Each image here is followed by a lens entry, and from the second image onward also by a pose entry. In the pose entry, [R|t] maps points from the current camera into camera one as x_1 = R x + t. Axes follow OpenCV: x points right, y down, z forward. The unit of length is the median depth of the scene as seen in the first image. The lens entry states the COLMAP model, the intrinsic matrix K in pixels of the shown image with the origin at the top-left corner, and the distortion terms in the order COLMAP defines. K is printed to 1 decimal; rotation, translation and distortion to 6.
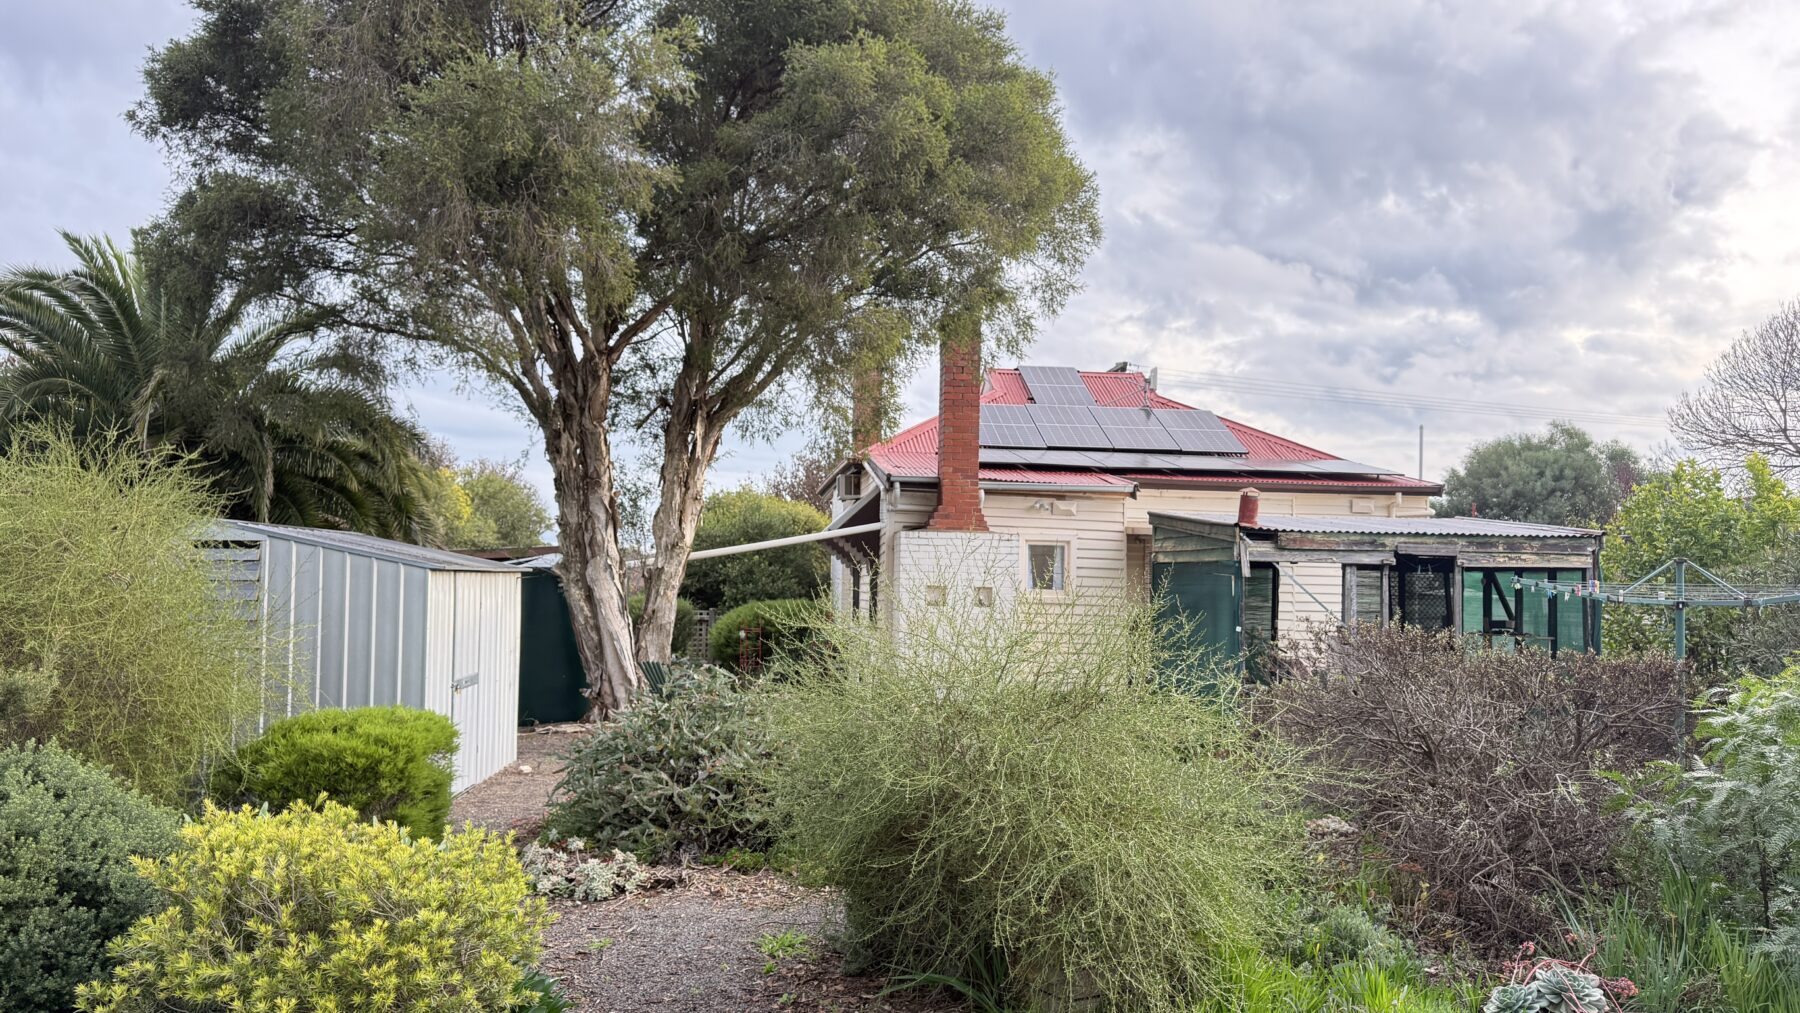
lens RADIAL K [[1259.6, 0, 909.3], [0, 1259.6, 504.5], [0, 0, 1]] dist [0.054793, -0.063389]
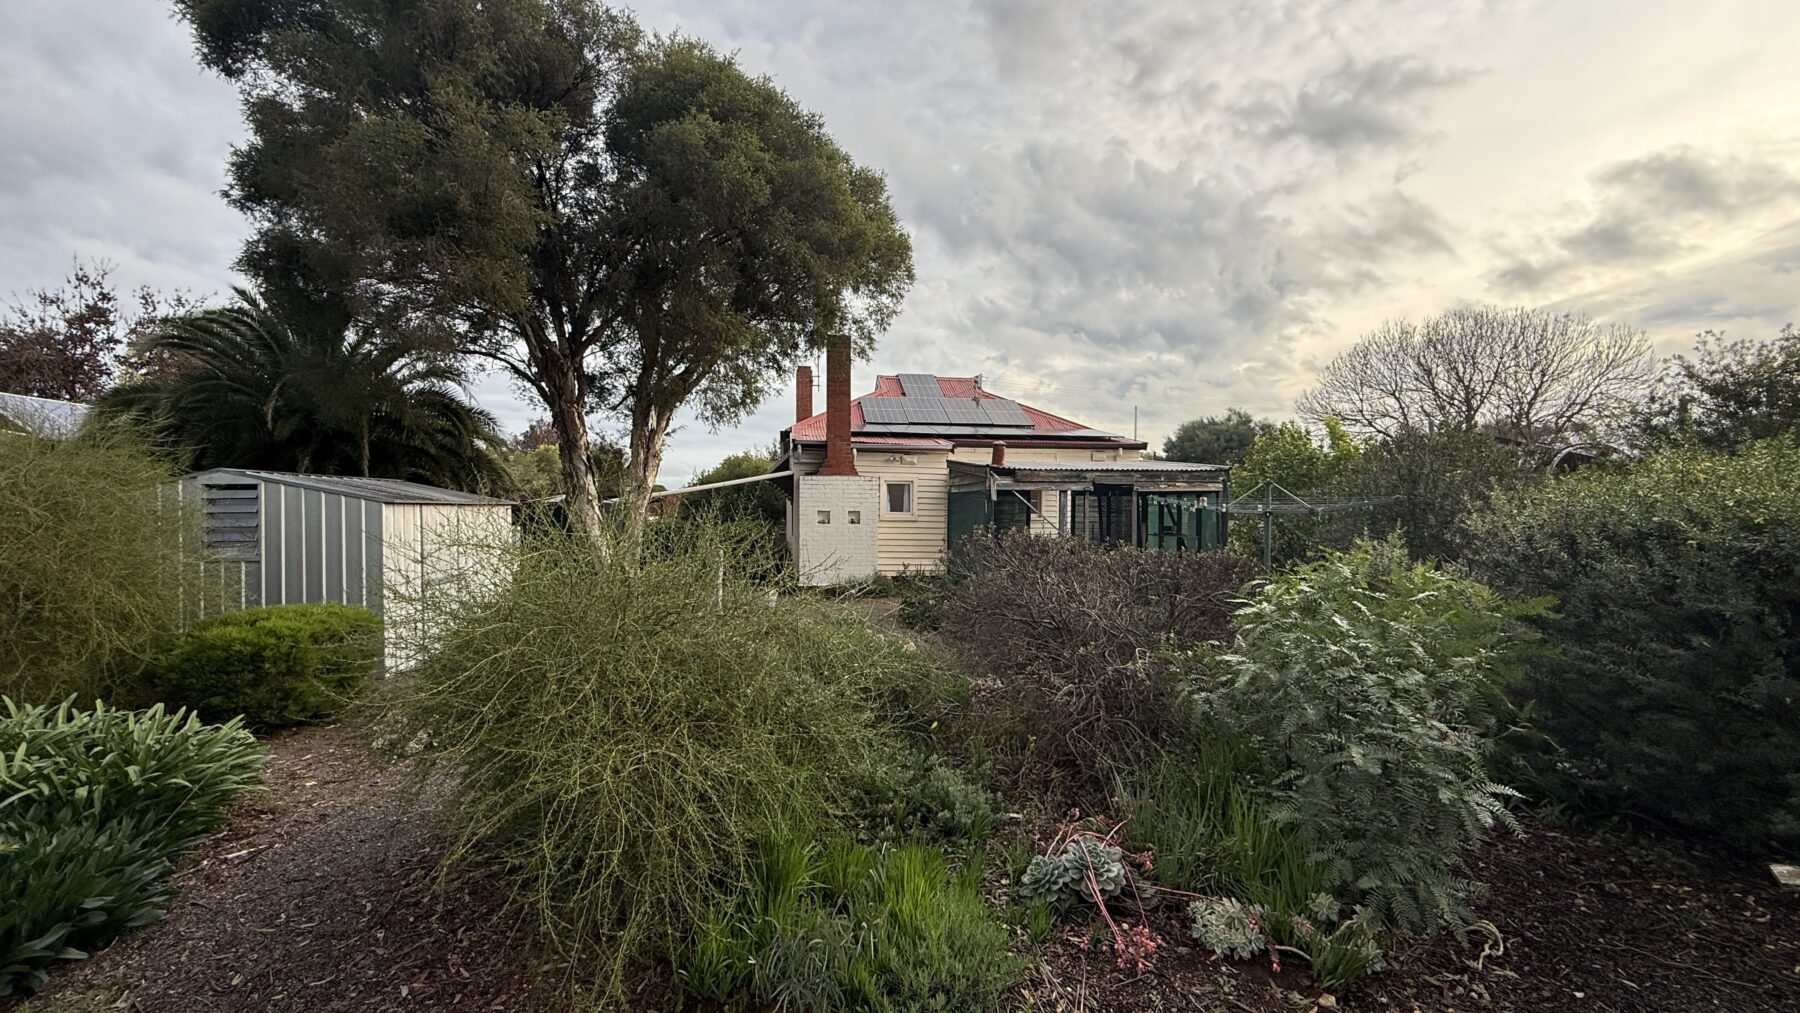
lens RADIAL K [[712.4, 0, 902.1], [0, 712.4, 502.7], [0, 0, 1]] dist [-0.001671, 0.000010]
pose [[0.999716, -0.015510, 0.018091, 0.113981], [0.014556, 0.998557, 0.051684, 0.011620], [-0.018866, -0.051406, 0.998500, 0.128754]]
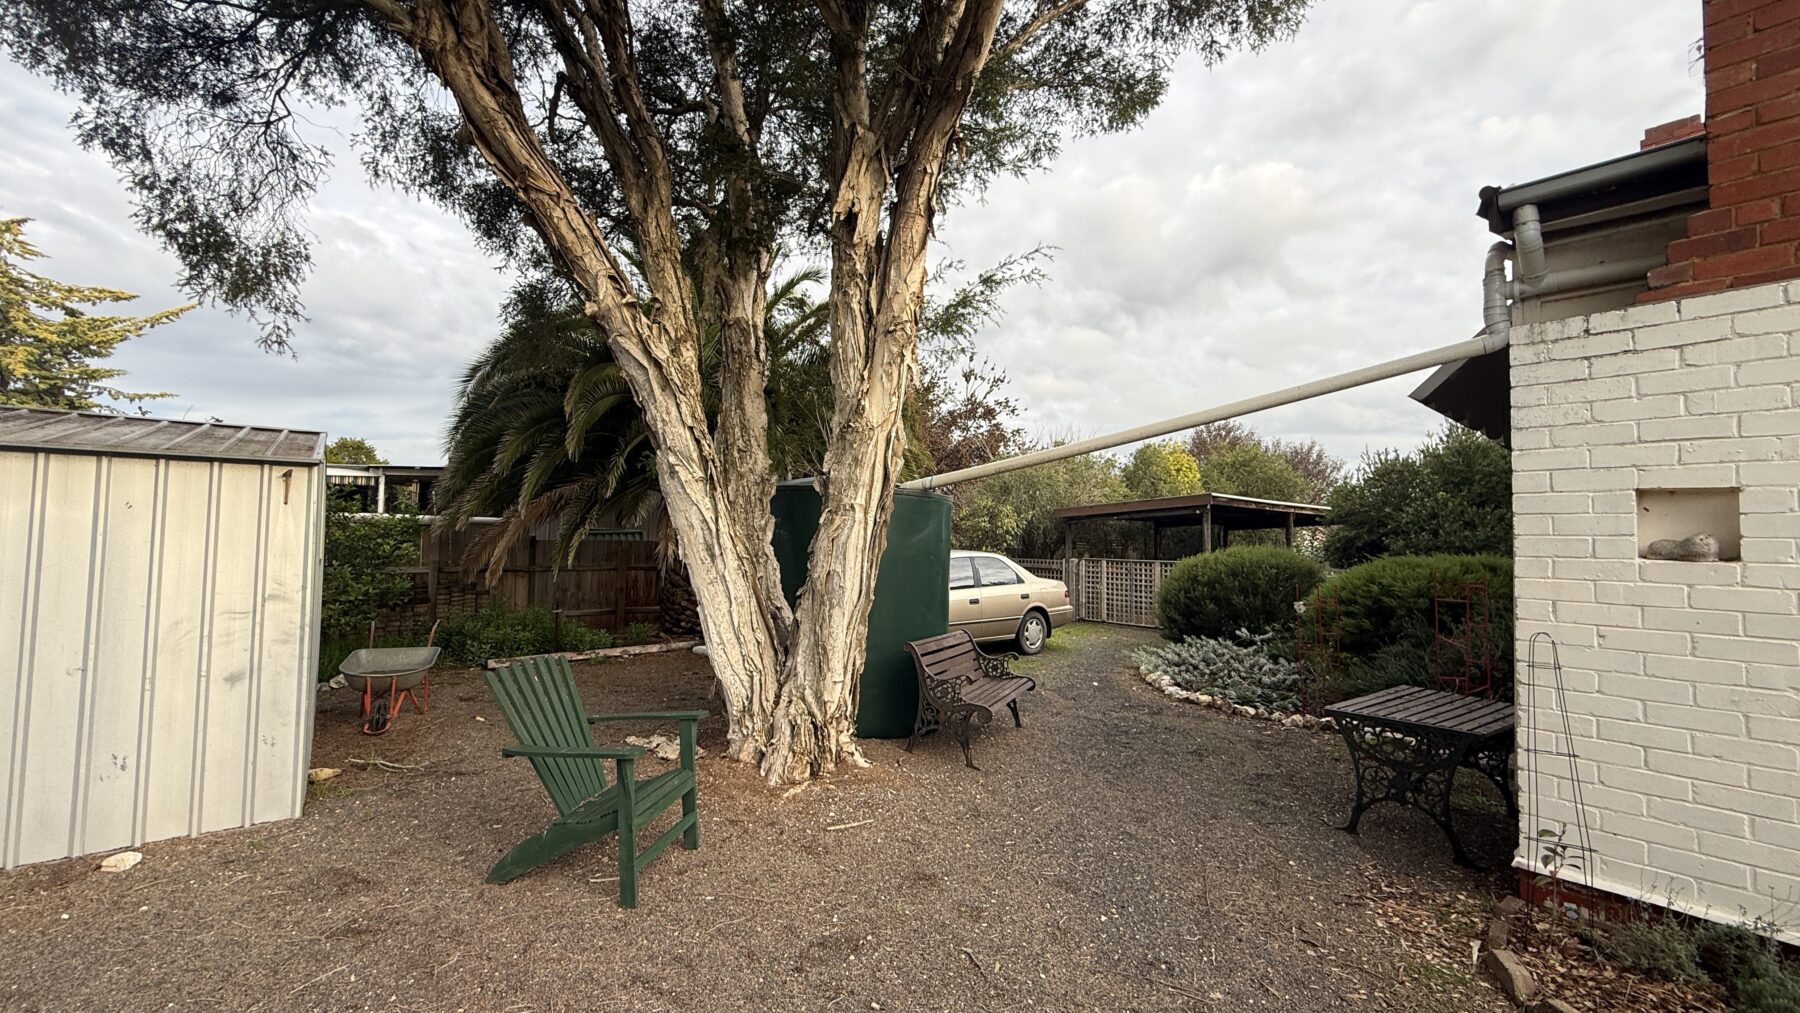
lens RADIAL K [[712.4, 0, 890.9], [0, 712.4, 500.7], [0, 0, 1]] dist [-0.001671, 0.000010]
pose [[0.532230, -0.052579, -0.844966, 0.067510], [0.043373, 0.998452, -0.034810, 0.072232], [0.845488, -0.018122, 0.533686, 0.852136]]
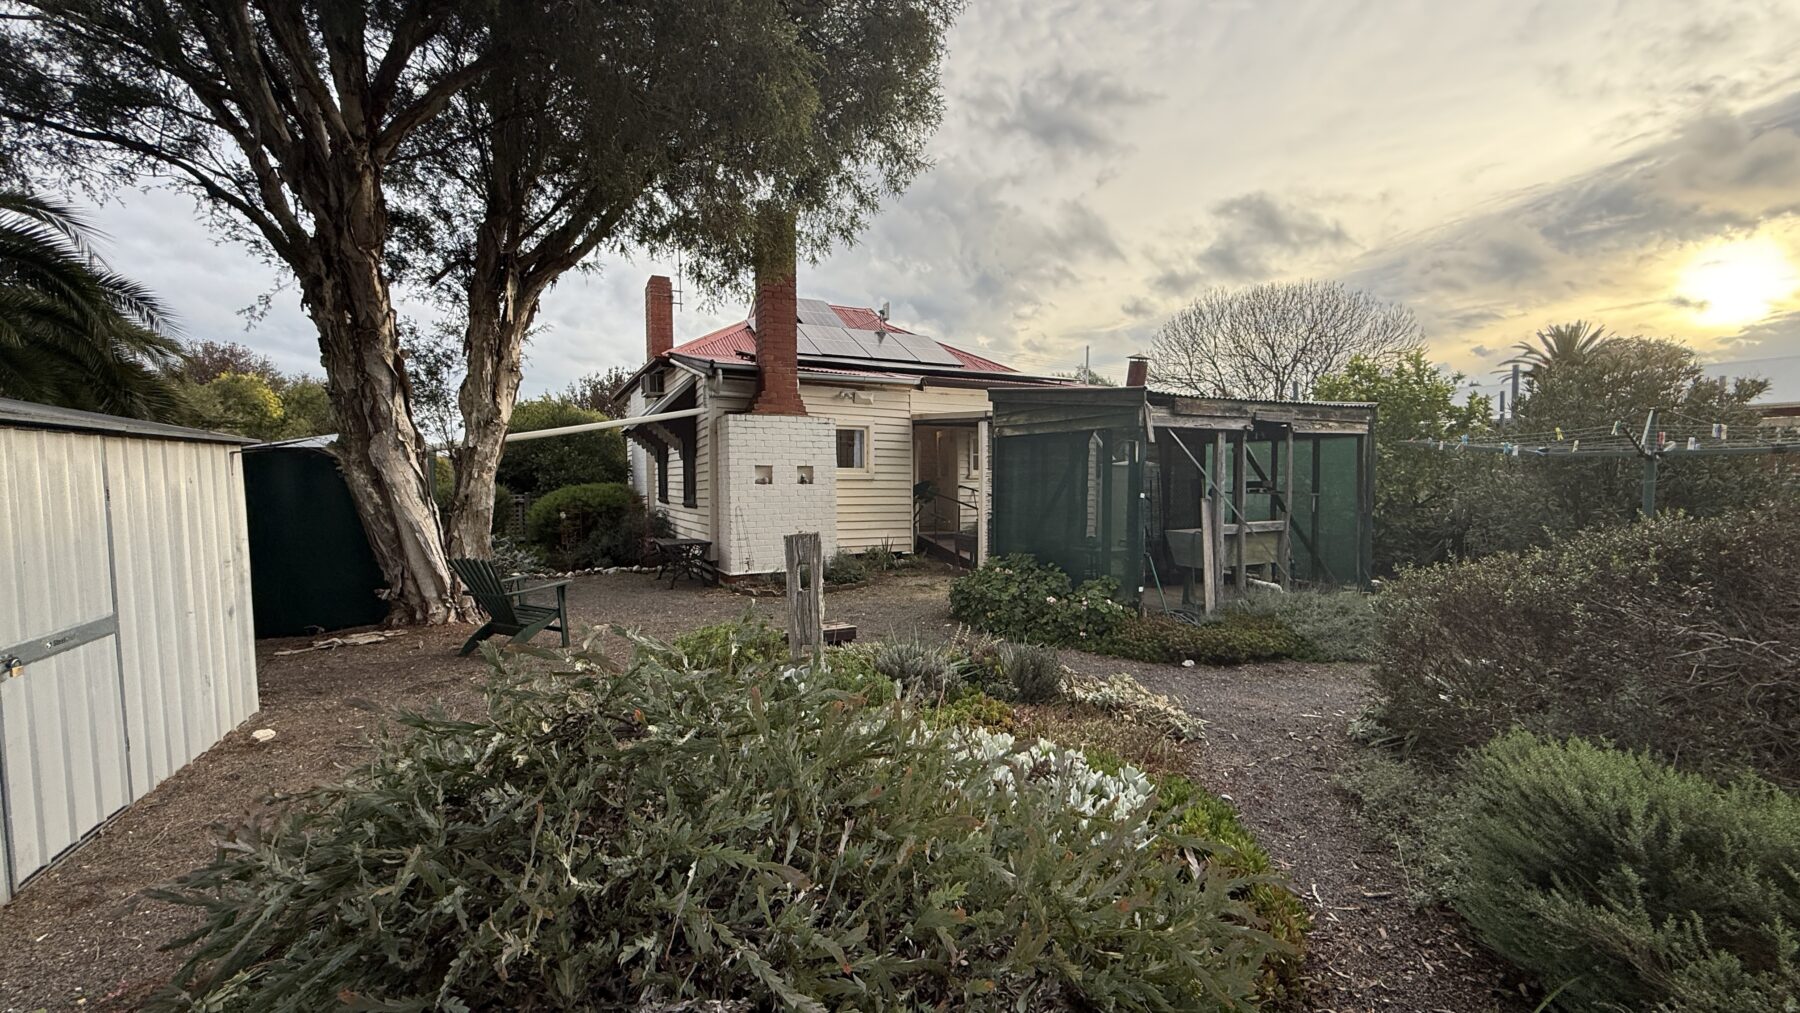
lens RADIAL K [[712.4, 0, 886.9], [0, 712.4, 509.1], [0, 0, 1]] dist [-0.001671, 0.000010]
pose [[0.946733, -0.036376, 0.319958, -0.082784], [0.000275, 0.993690, 0.112160, 0.036882], [-0.322019, -0.106097, 0.940769, 0.428931]]
